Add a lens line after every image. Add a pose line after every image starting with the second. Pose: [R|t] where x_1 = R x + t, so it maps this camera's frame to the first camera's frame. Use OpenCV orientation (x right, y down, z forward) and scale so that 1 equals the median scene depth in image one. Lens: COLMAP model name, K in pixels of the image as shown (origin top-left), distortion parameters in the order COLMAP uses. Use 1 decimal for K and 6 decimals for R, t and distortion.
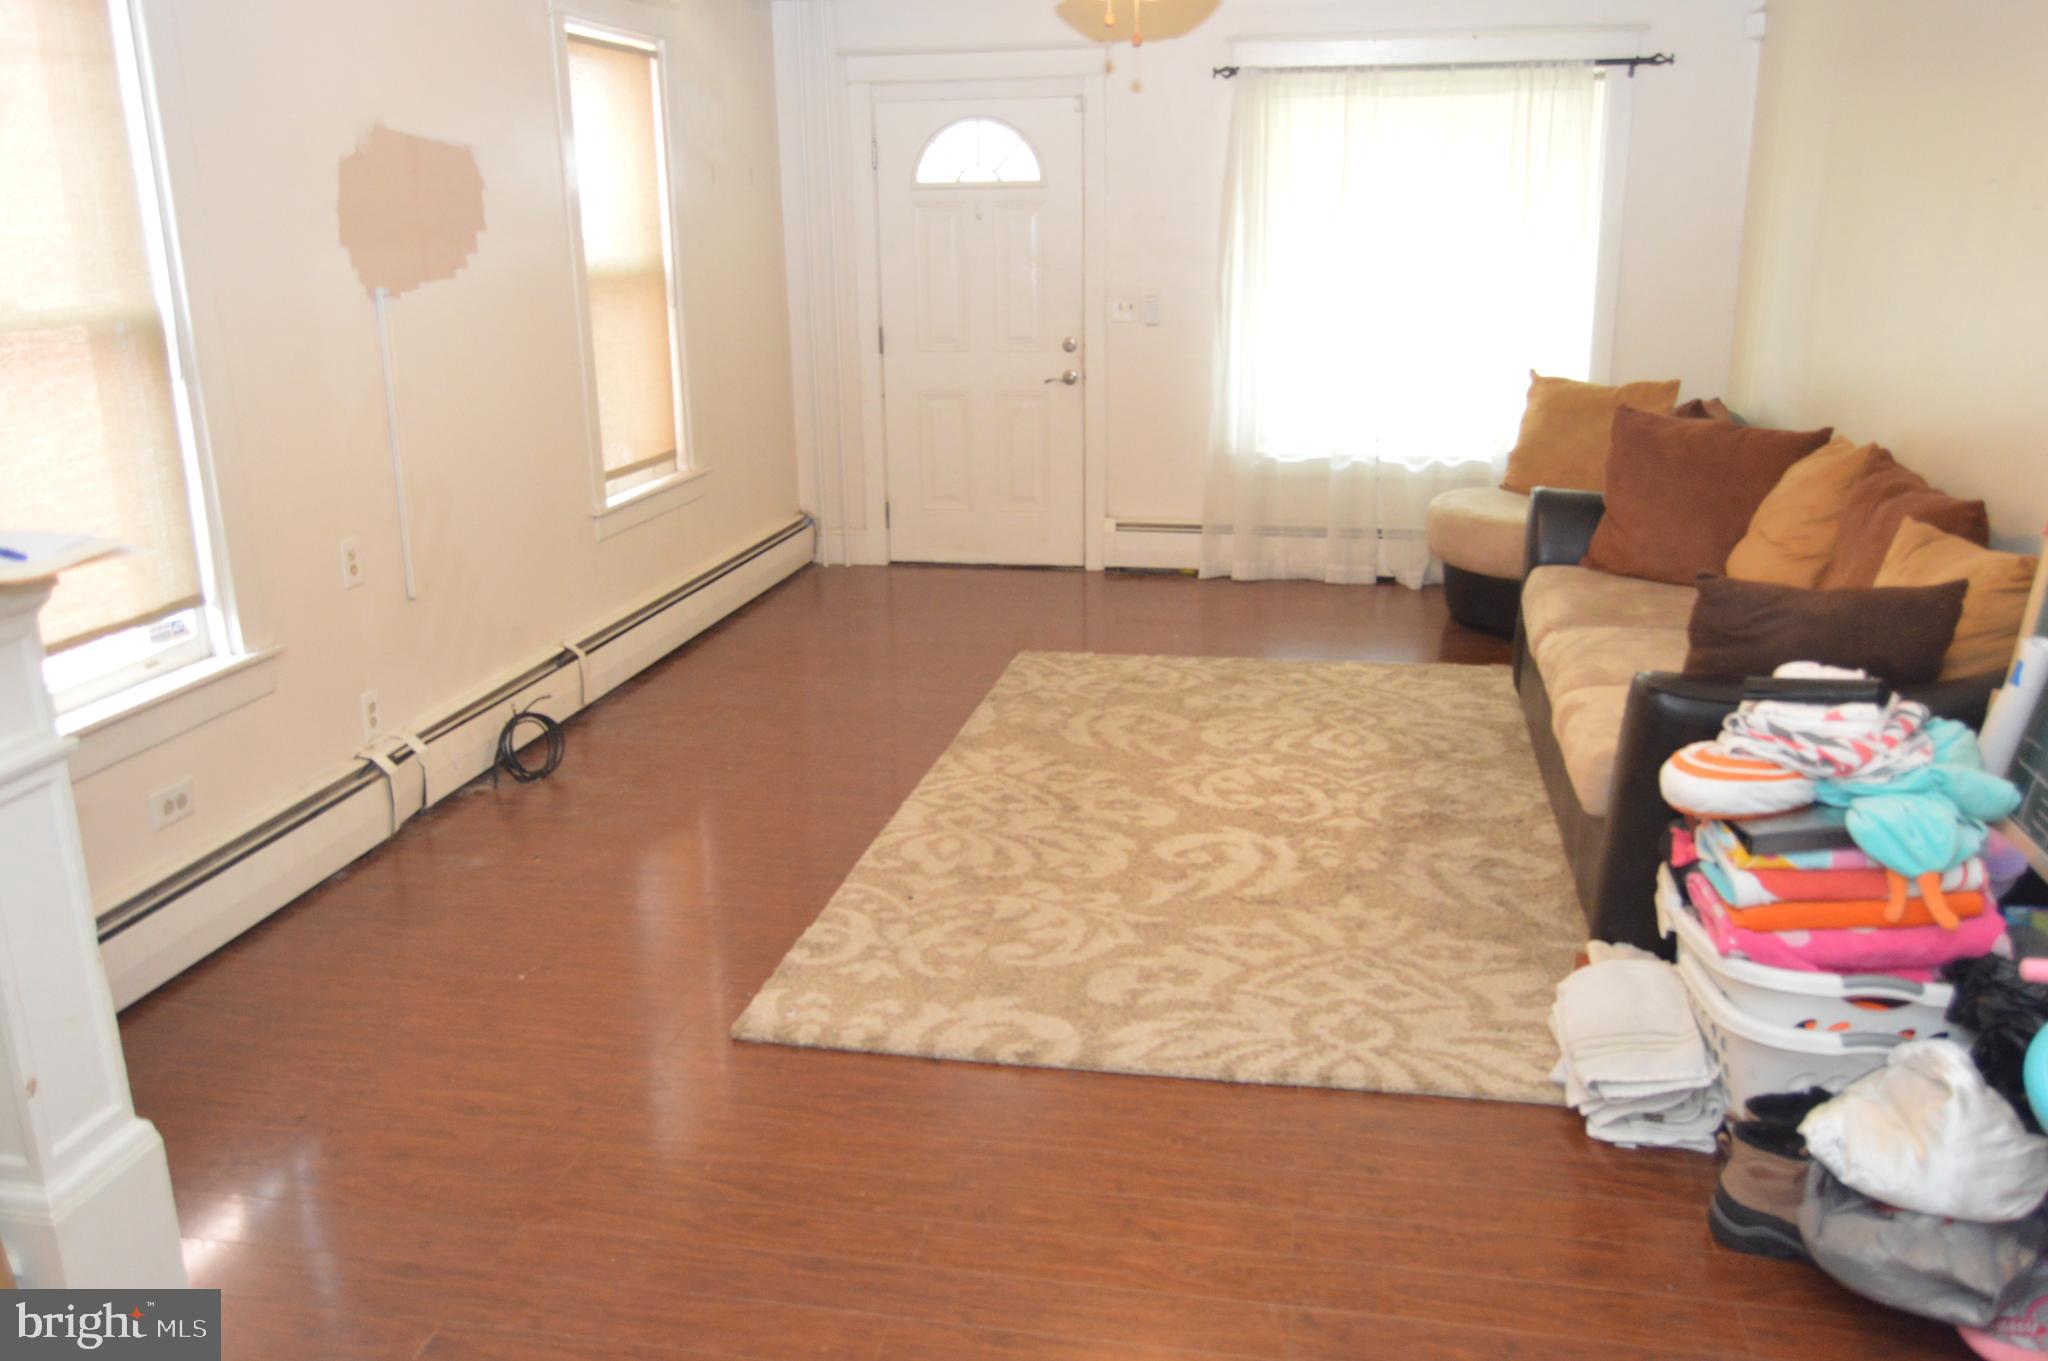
lens RADIAL K [[1613.0, 0, 1026.0], [0, 1613.0, 681.7], [0, 0, 1]] dist [-0.018511, 0.013924]
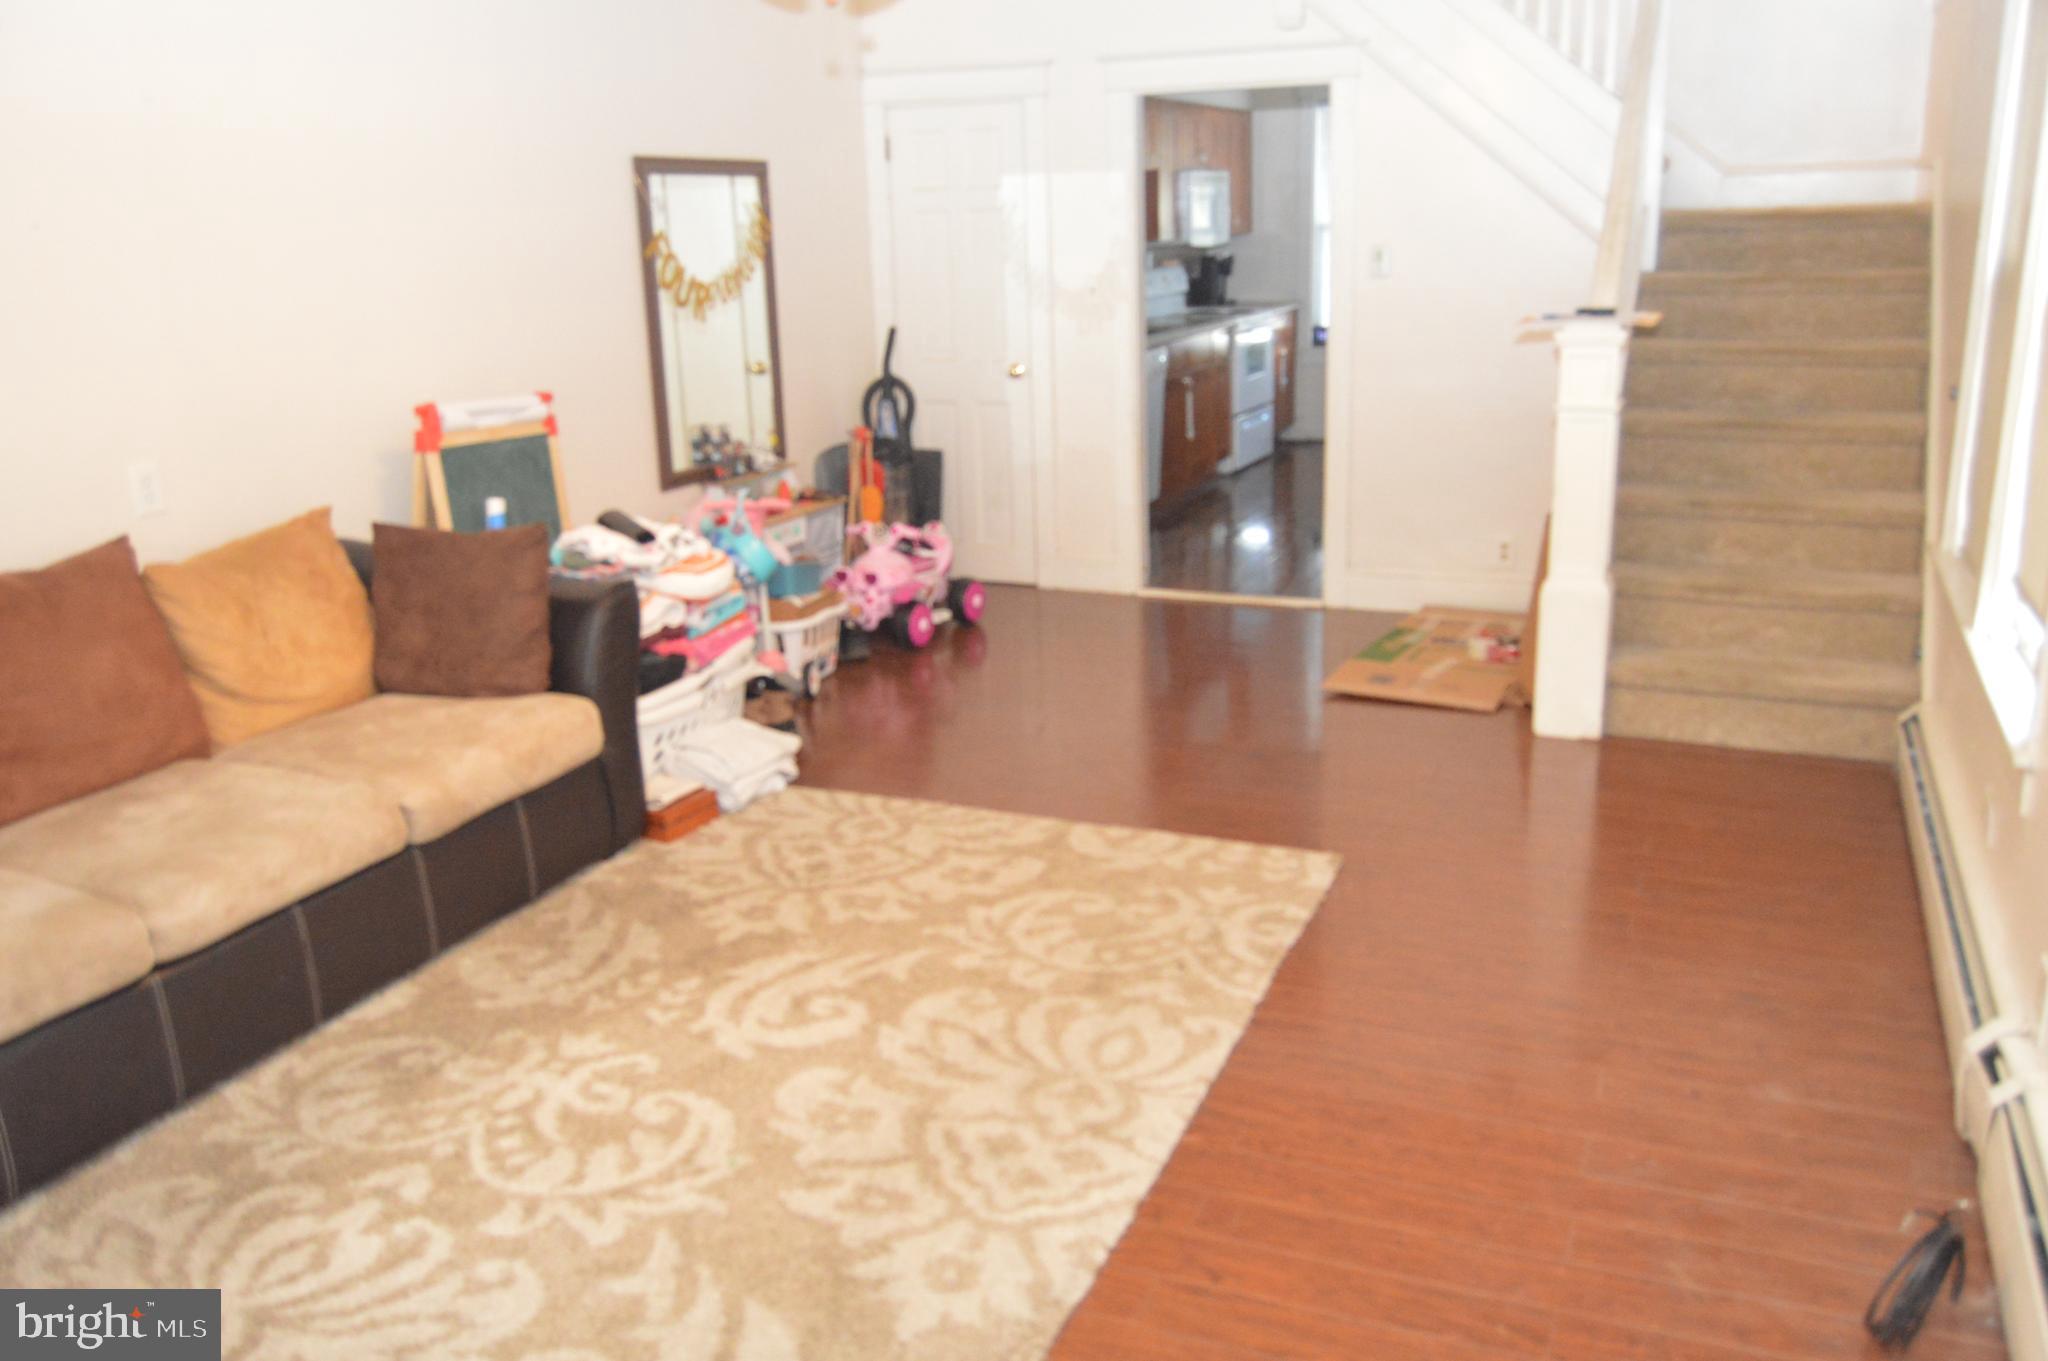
lens RADIAL K [[1613.0, 0, 1024.4], [0, 1613.0, 677.2], [0, 0, 1]] dist [-0.018511, 0.013924]
pose [[-0.973622, -0.019372, 0.227345, -0.179469], [0.106986, 0.841309, 0.529862, -0.464294], [-0.201532, 0.540207, -0.817044, 1.585957]]
